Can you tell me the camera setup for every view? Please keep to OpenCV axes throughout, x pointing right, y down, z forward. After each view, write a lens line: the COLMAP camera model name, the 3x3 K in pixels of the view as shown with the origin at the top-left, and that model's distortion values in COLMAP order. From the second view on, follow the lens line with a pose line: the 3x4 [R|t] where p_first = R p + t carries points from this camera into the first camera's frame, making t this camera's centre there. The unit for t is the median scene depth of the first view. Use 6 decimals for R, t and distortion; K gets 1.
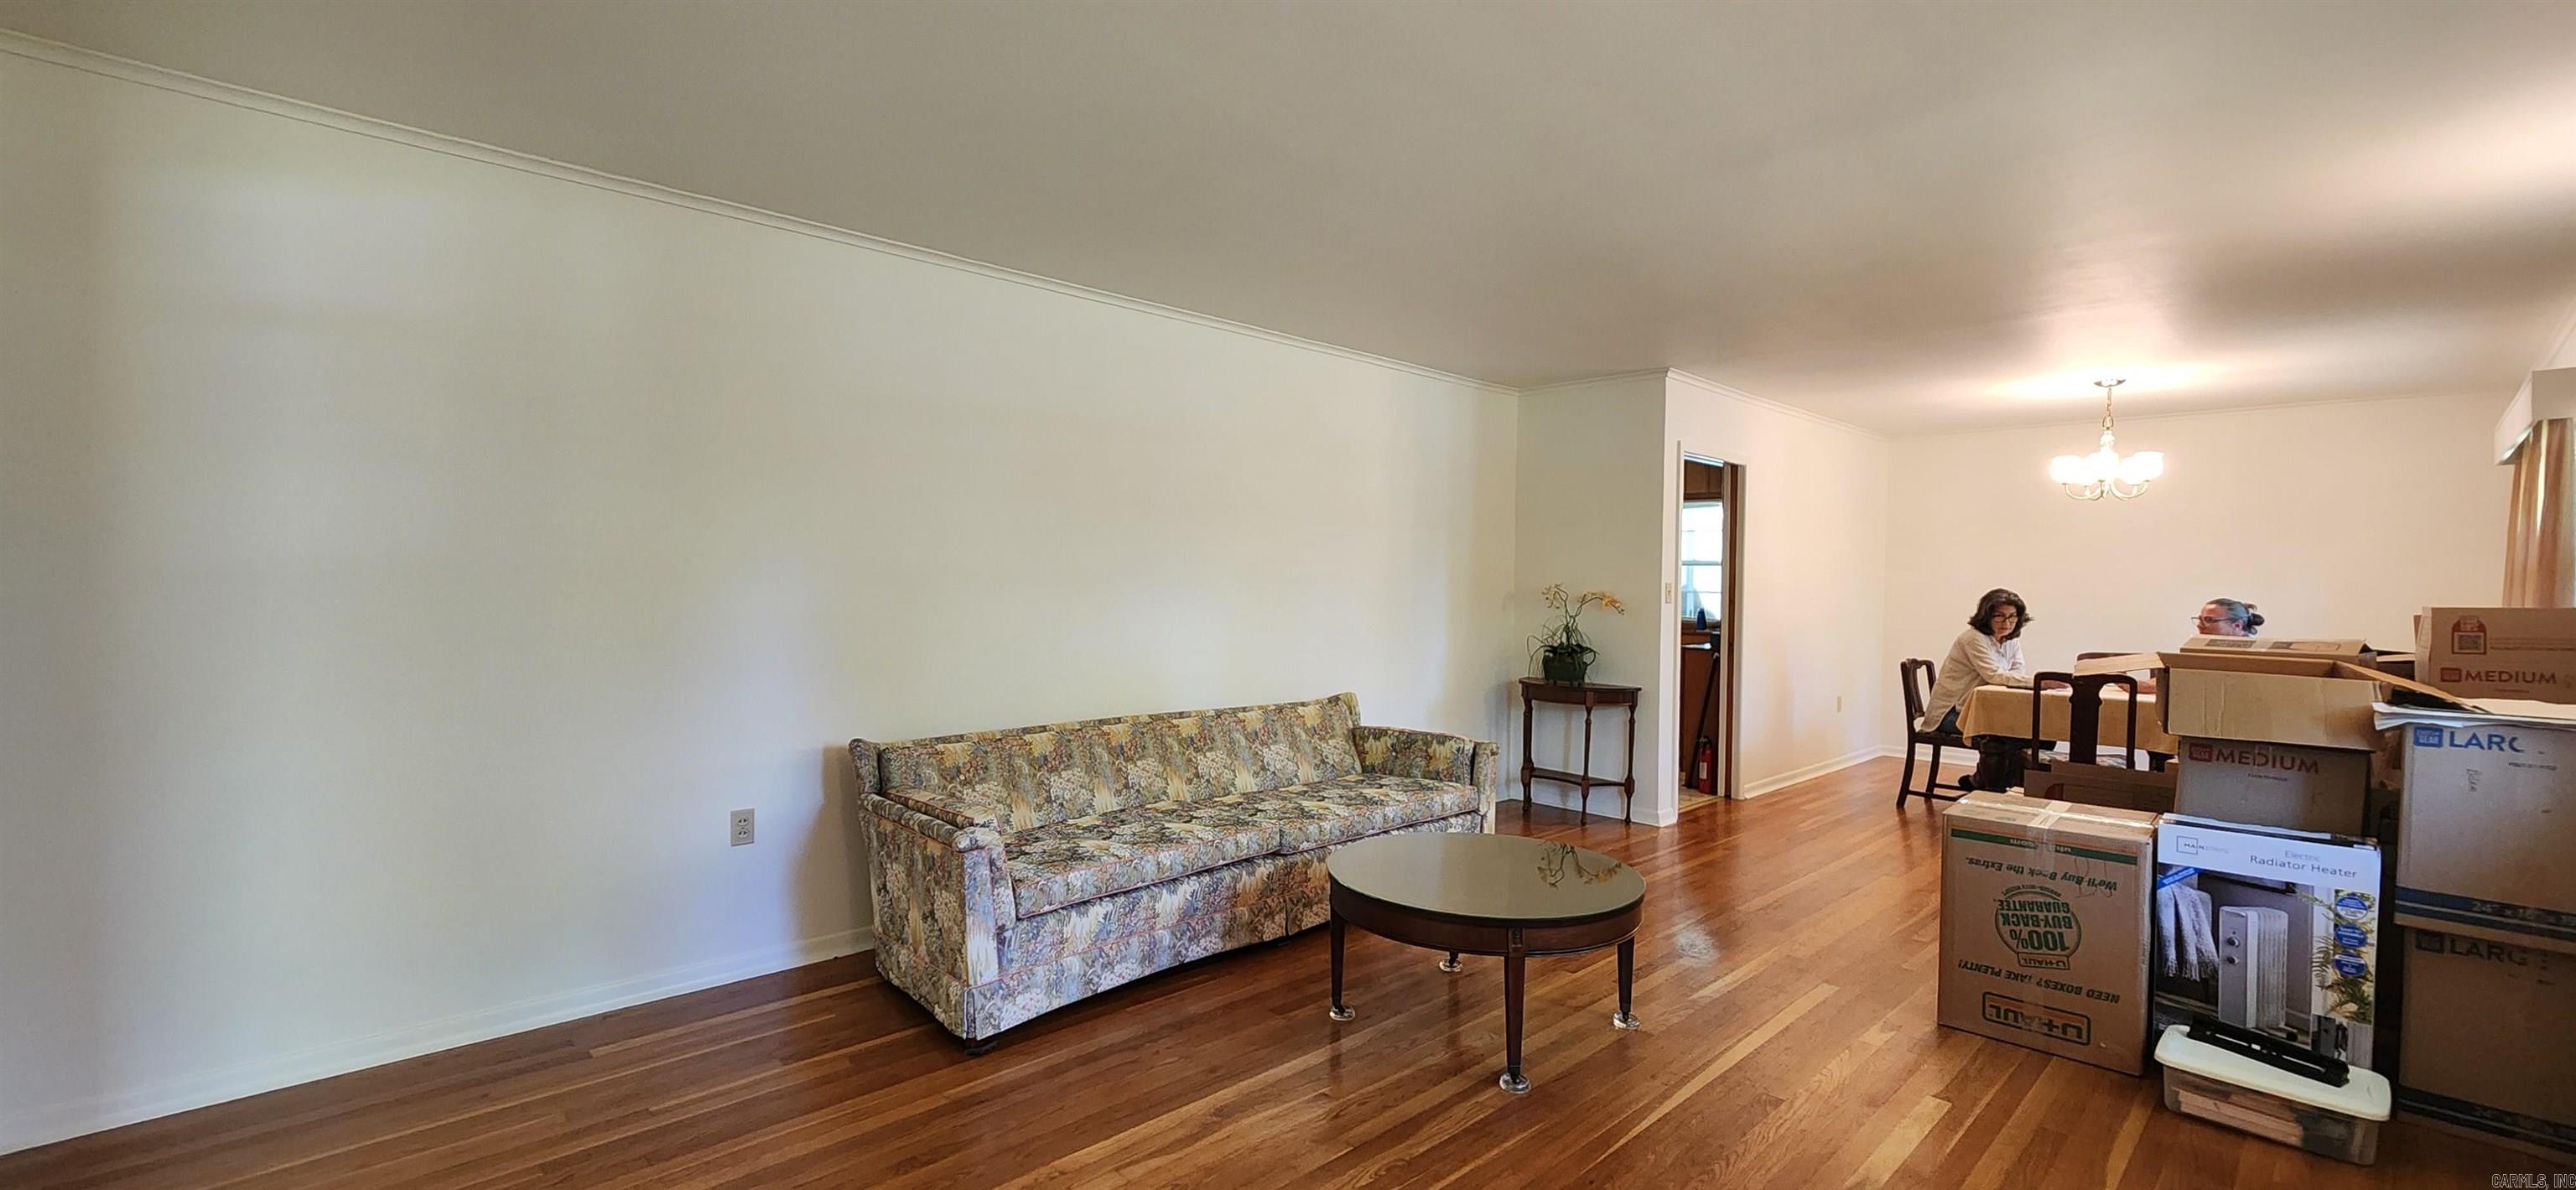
lens RADIAL K [[1047.8, 0, 1276.8], [0, 1047.8, 600.6], [0, 0, 1]] dist [-0.001192, -0.000238]
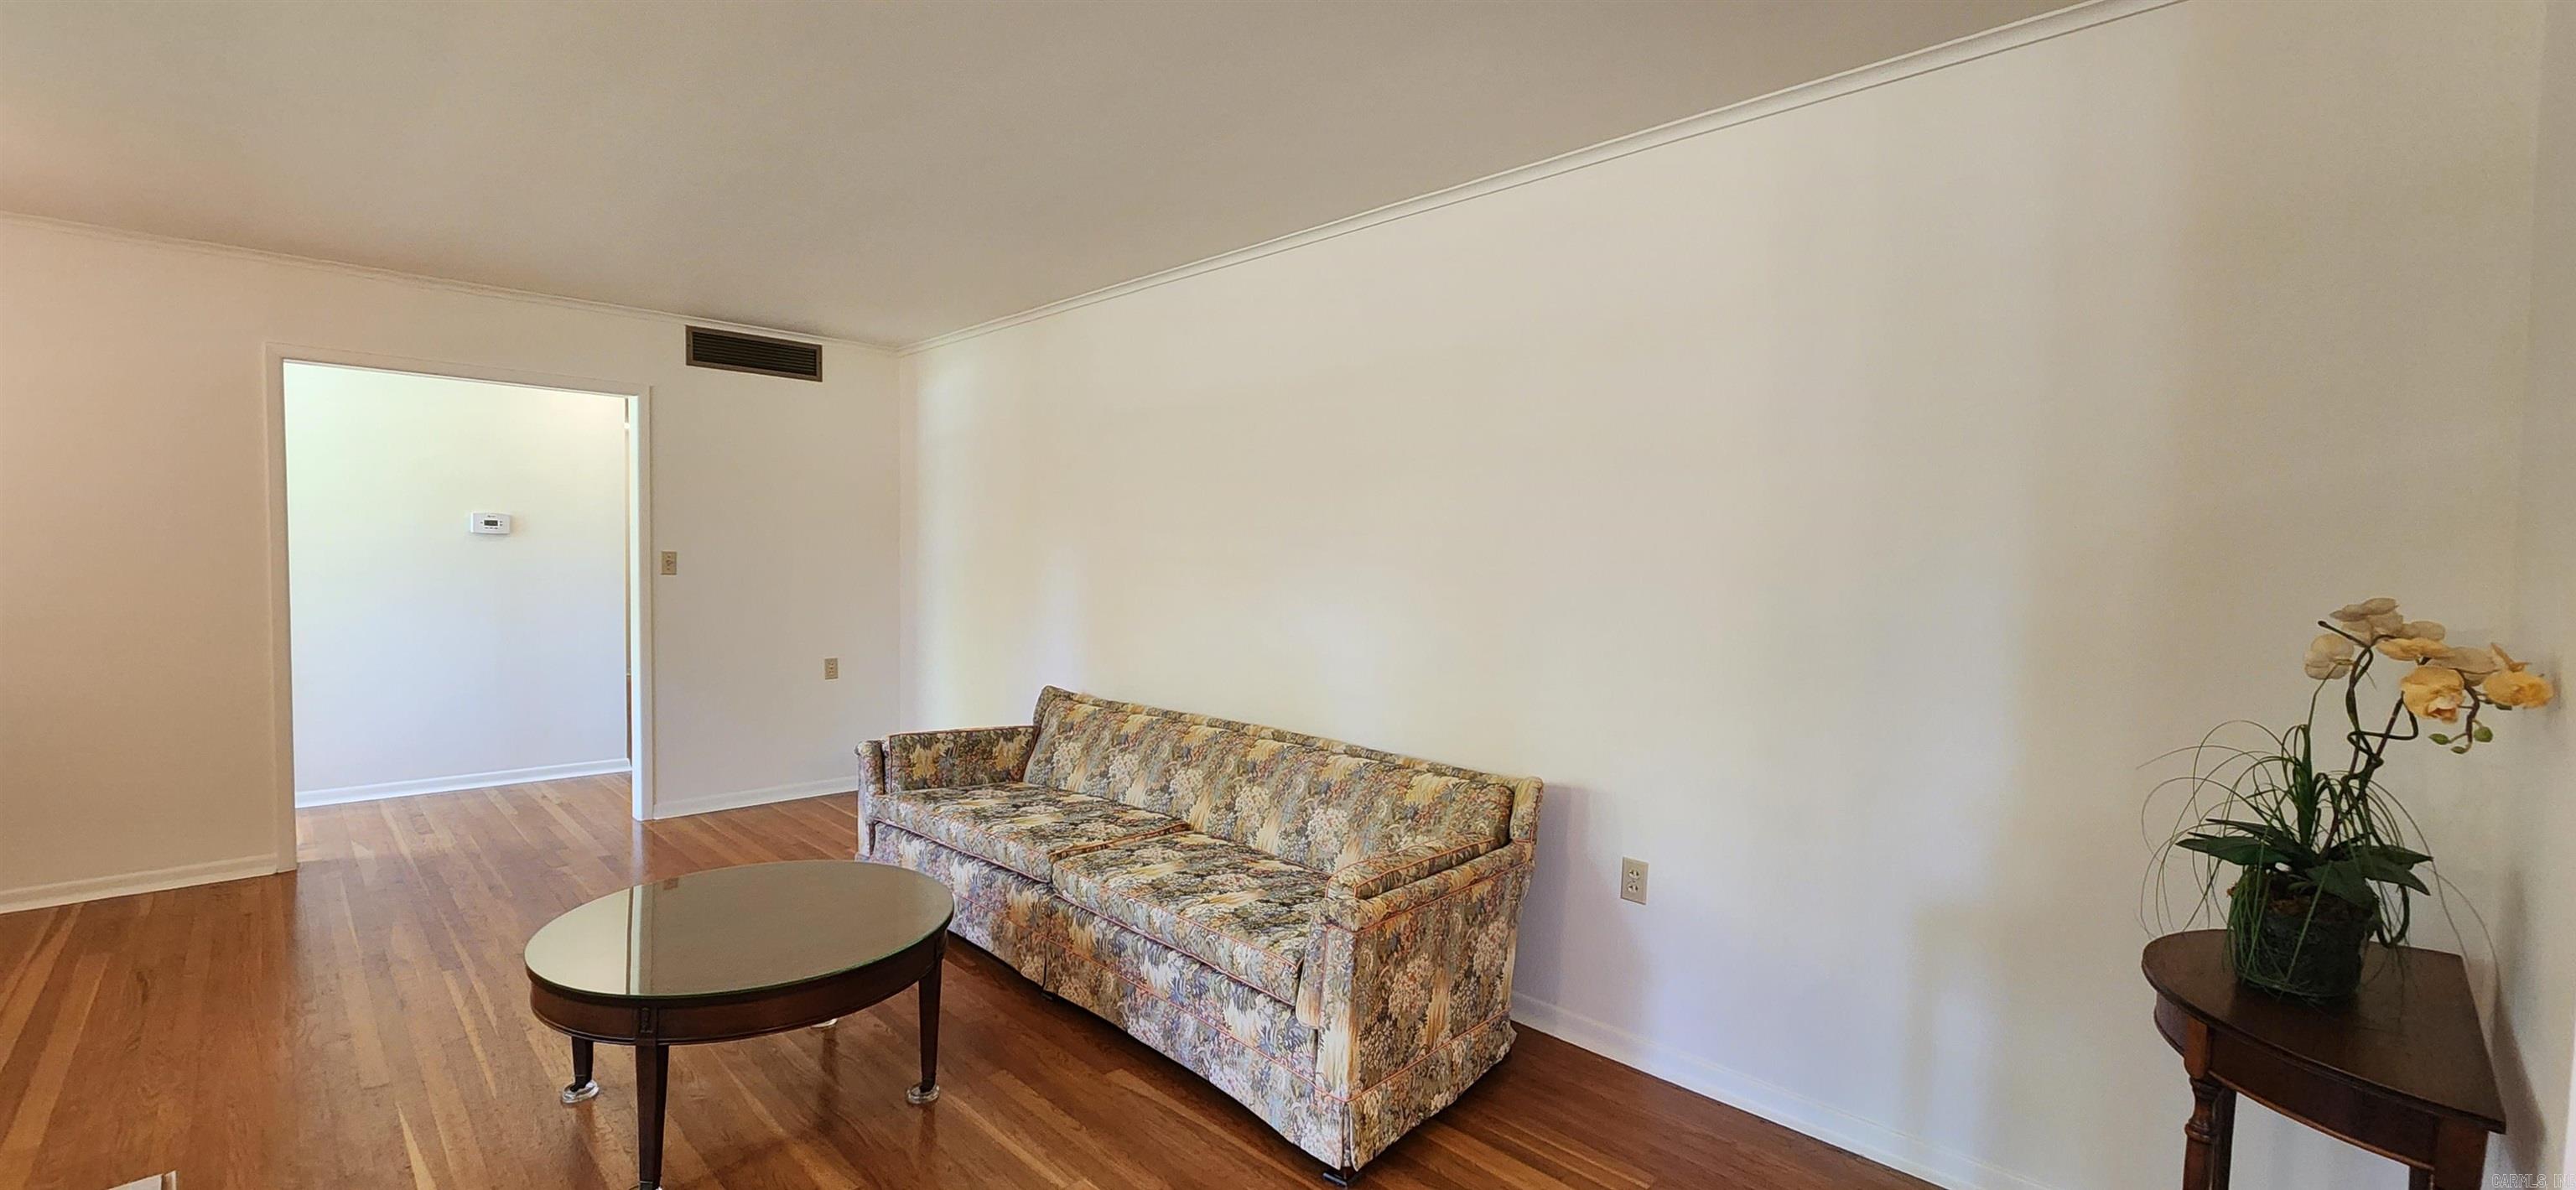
lens RADIAL K [[1047.8, 0, 1276.8], [0, 1047.8, 600.6], [0, 0, 1]] dist [-0.001192, -0.000238]
pose [[0.004657, 0.021604, -0.999756, 0.863748], [-0.034309, 0.999181, 0.021431, -0.017881], [0.999400, 0.034201, 0.005394, 1.190605]]
